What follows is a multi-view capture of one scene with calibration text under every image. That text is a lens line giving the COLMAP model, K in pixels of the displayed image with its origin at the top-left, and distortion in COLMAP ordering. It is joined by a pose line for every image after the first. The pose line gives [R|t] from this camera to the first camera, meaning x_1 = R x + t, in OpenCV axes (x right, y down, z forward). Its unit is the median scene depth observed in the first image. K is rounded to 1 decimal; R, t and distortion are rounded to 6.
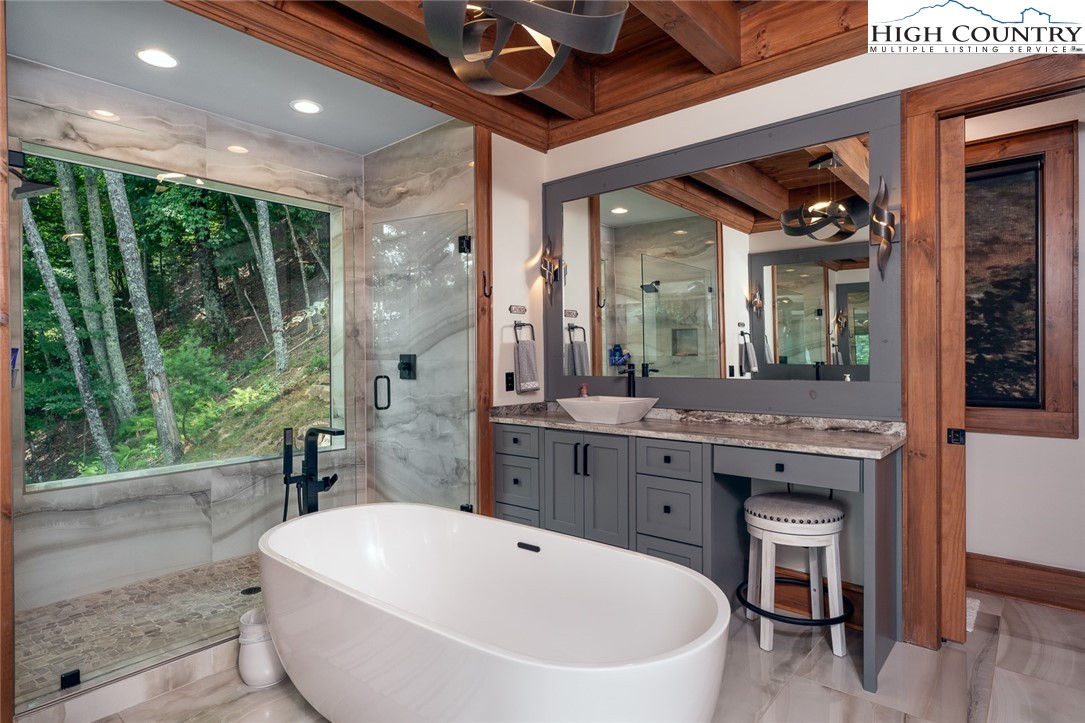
lens RADIAL K [[588.2, 0, 547.9], [0, 588.2, 357.6], [0, 0, 1]] dist [-0.001933, -0.000234]
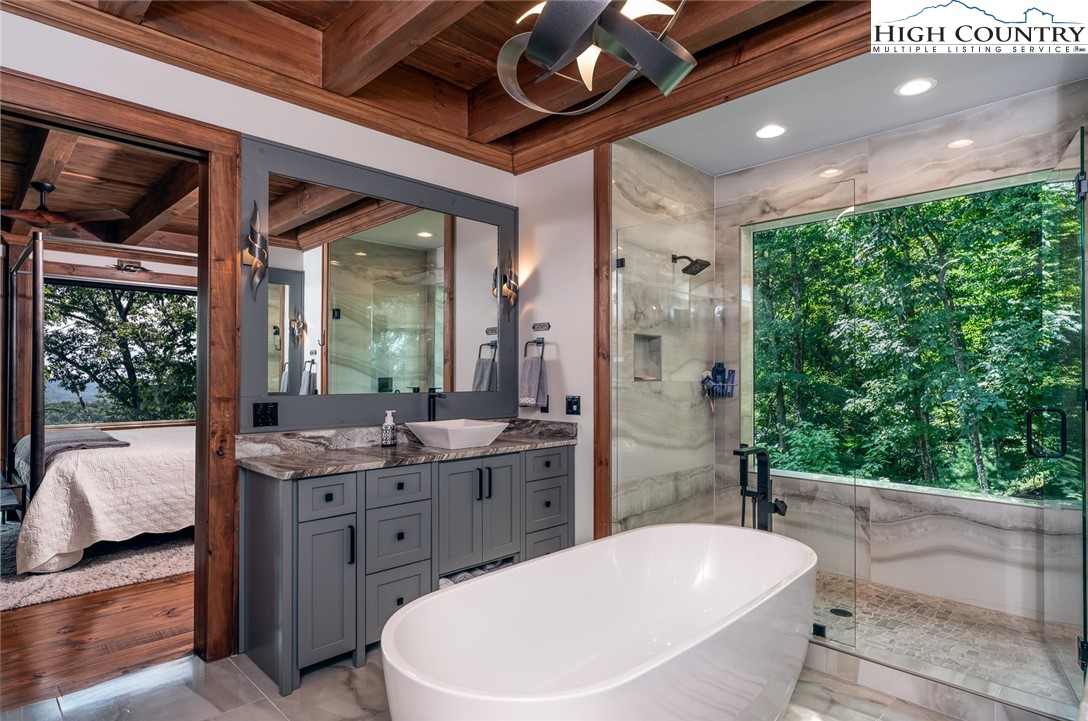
lens RADIAL K [[589.8, 0, 549.5], [0, 589.8, 367.5], [0, 0, 1]] dist [-0.001933, -0.000234]
pose [[-0.080162, -0.008267, -0.996748, 0.522414], [-0.004205, 0.999960, -0.007955, -0.007731], [0.996773, 0.003553, -0.080193, 0.576512]]
